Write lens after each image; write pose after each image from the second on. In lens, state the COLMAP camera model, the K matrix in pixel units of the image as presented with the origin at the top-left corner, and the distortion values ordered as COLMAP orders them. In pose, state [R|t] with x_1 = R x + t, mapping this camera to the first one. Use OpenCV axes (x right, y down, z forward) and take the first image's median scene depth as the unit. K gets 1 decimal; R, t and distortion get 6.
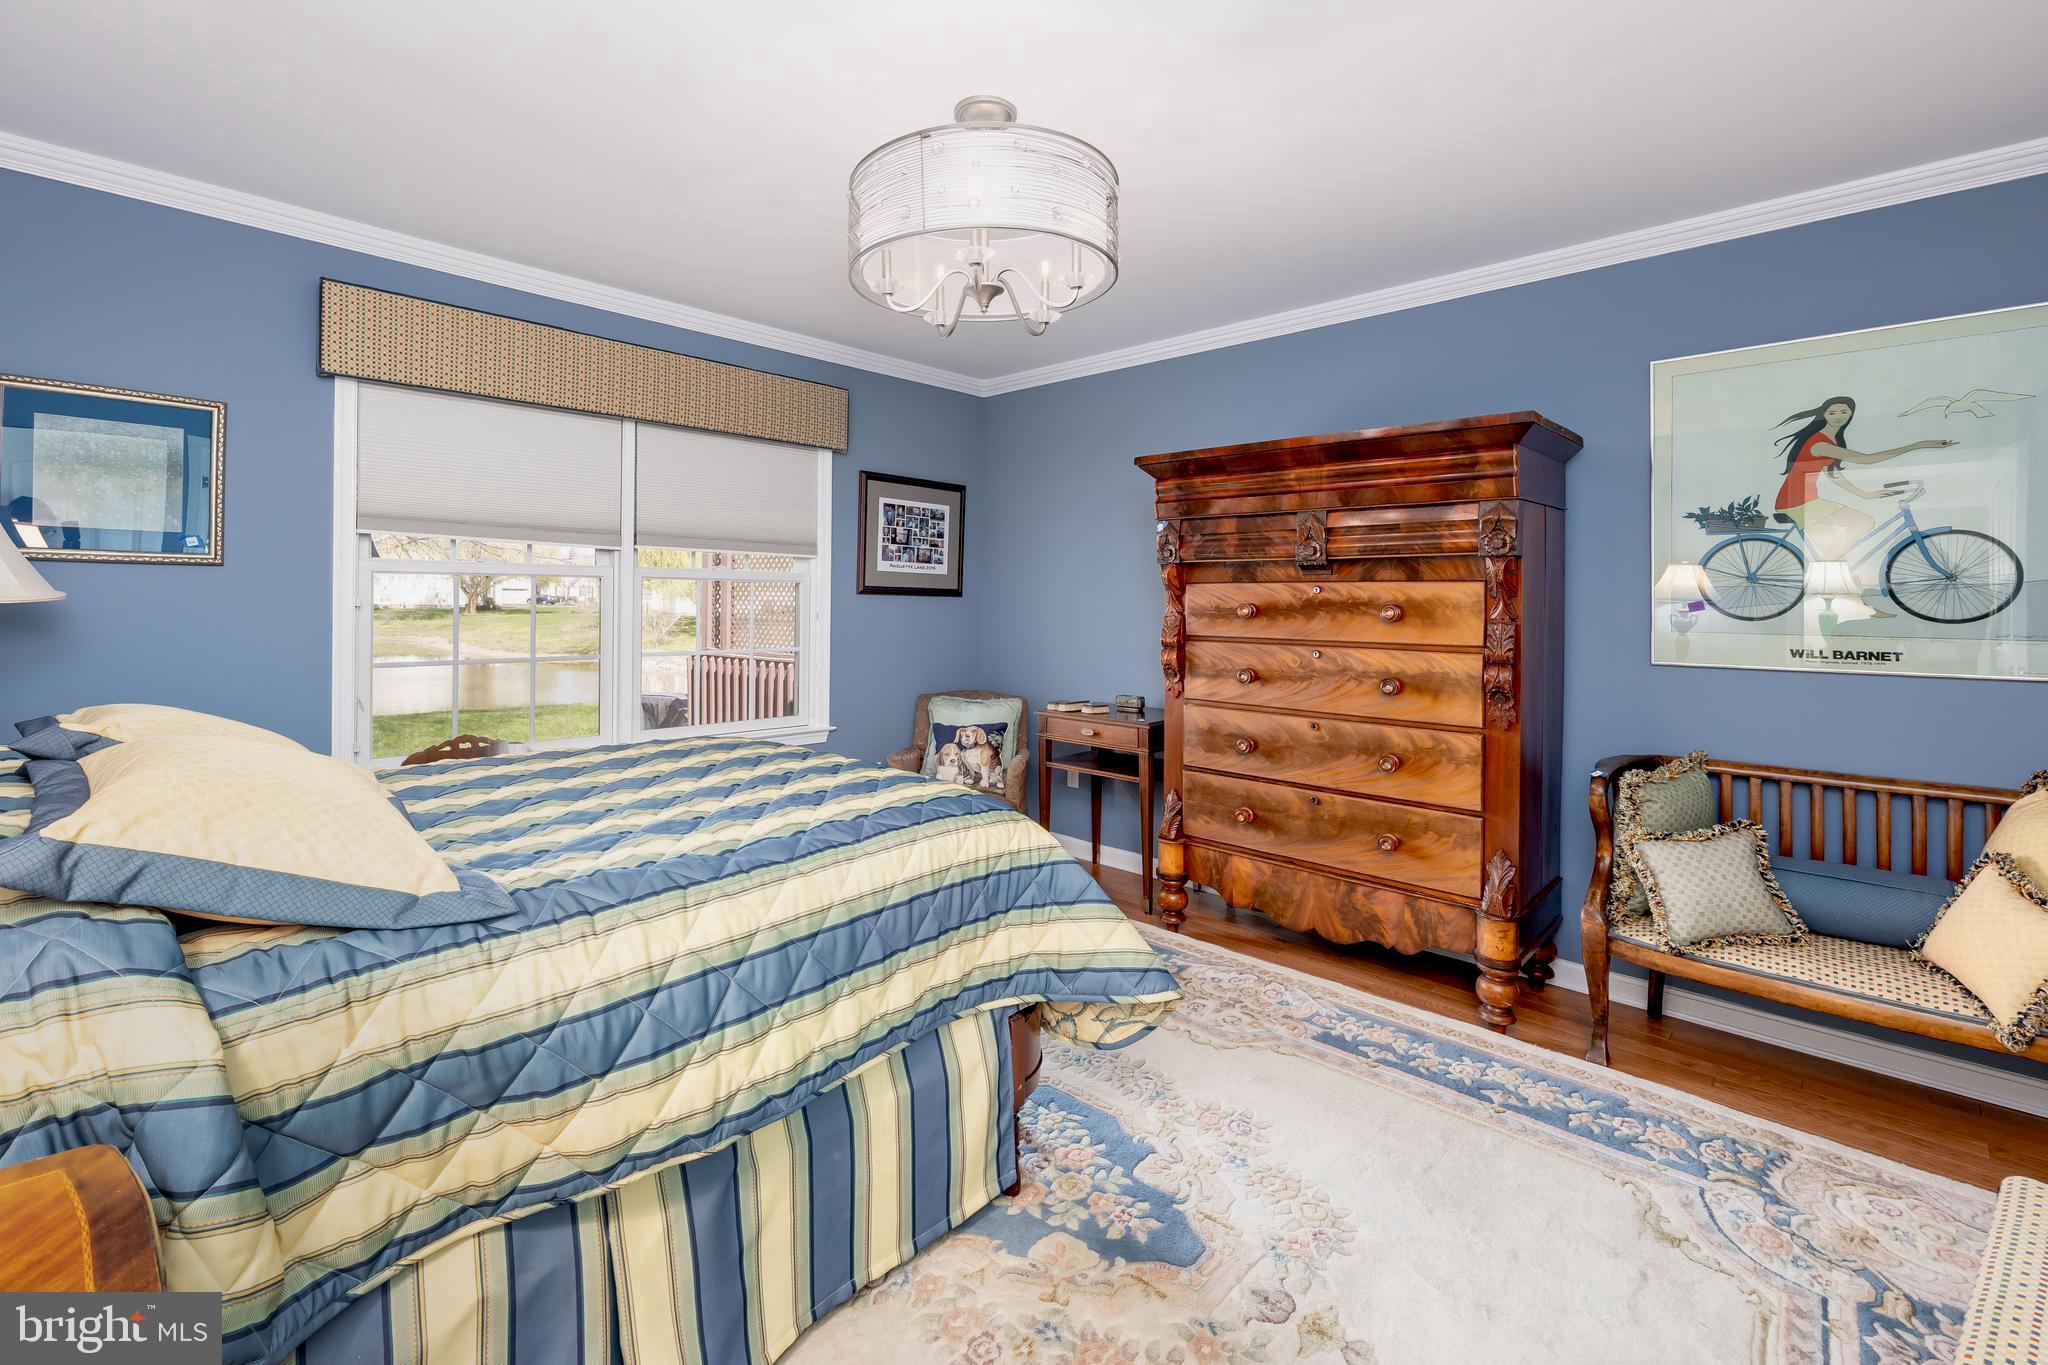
lens RADIAL K [[905.6, 0, 1001.4], [0, 905.6, 603.3], [0, 0, 1]] dist [0.003210, 0.000353]
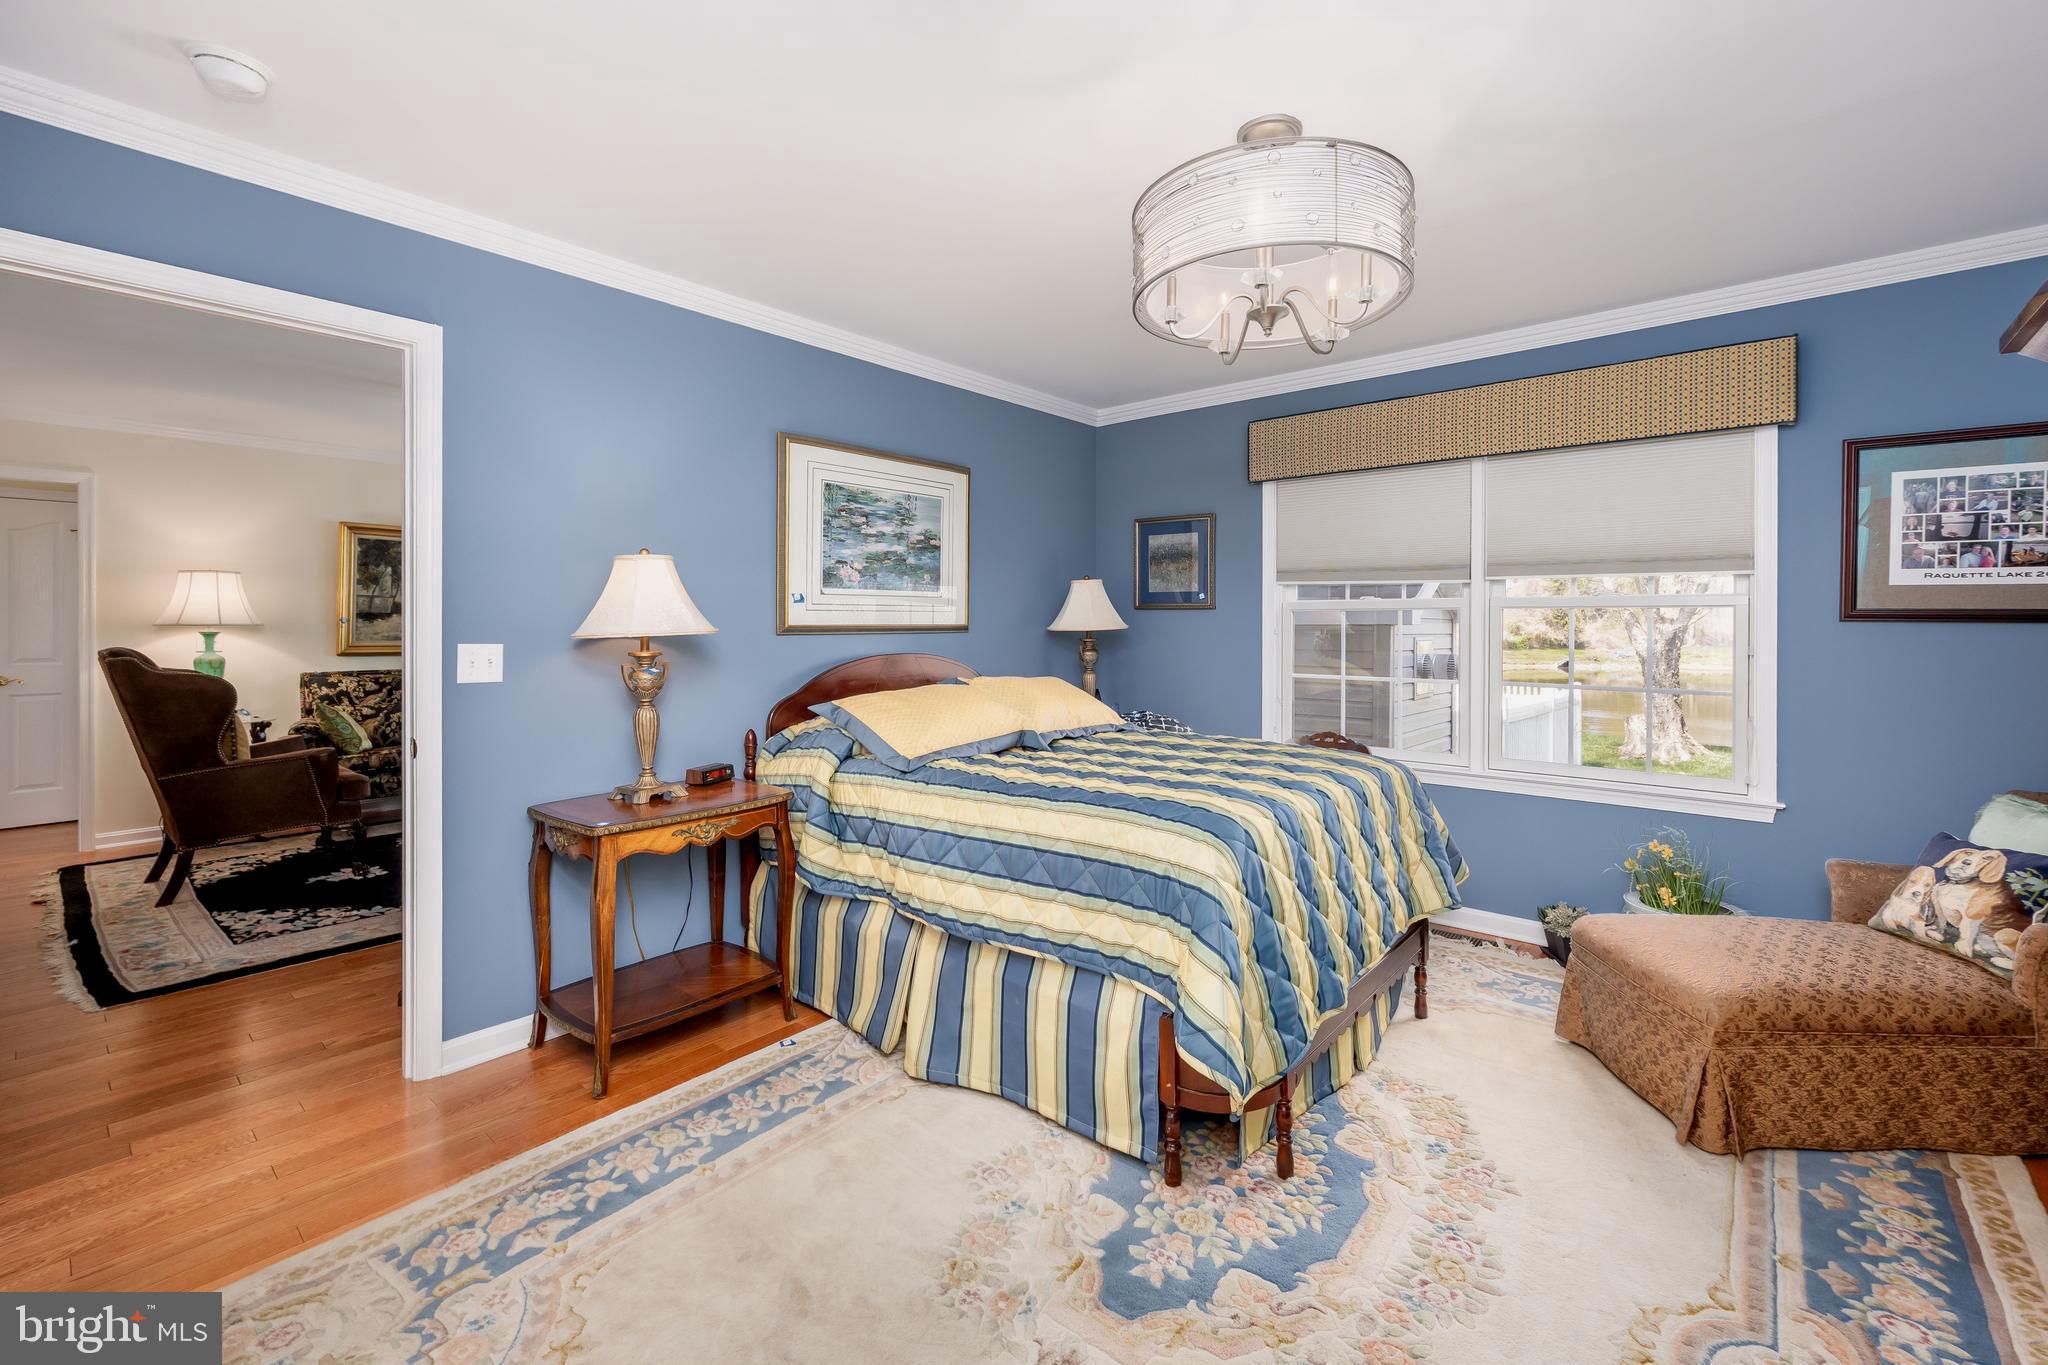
lens RADIAL K [[905.6, 0, 1069.4], [0, 905.6, 629.9], [0, 0, 1]] dist [0.003210, 0.000353]
pose [[0.064365, -0.001697, -0.997925, 0.608291], [-0.006340, 0.999978, -0.002109, 0.002065], [0.997906, 0.006463, 0.064353, 0.460145]]
